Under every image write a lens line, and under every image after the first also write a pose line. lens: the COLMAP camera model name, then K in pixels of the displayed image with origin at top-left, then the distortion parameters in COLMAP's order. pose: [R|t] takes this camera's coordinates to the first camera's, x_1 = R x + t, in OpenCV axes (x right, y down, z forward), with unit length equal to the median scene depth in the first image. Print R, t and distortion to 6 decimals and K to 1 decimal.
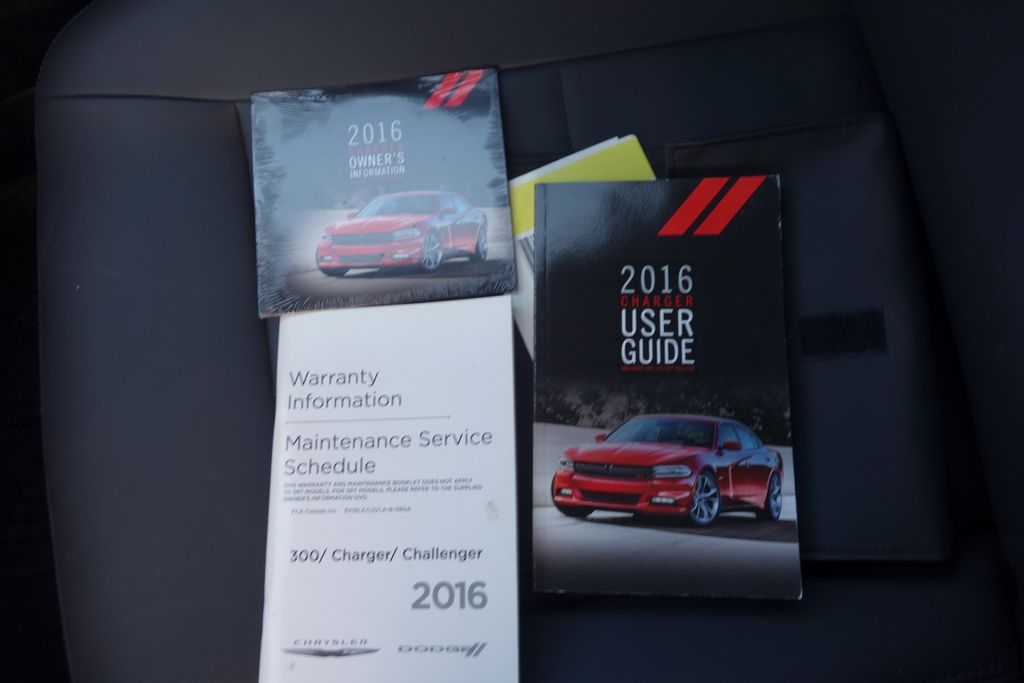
lens RADIAL K [[807.8, 0, 512.2], [0, 807.8, 340.0], [0, 0, 1]] dist [-0.004622, 0.001636]
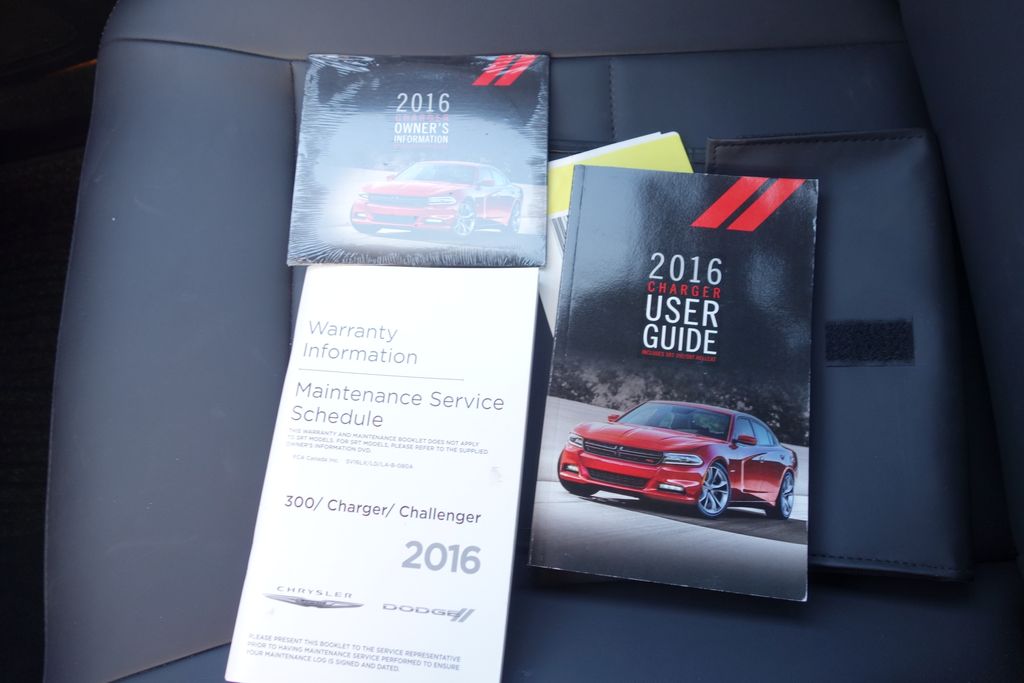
lens RADIAL K [[807.8, 0, 511.0], [0, 807.8, 341.7], [0, 0, 1]] dist [-0.004622, 0.001636]
pose [[0.993240, 0.113240, -0.025516, 0.000118], [-0.114940, 0.990156, -0.079870, 0.120644], [0.016220, 0.082263, 0.996479, 0.012179]]
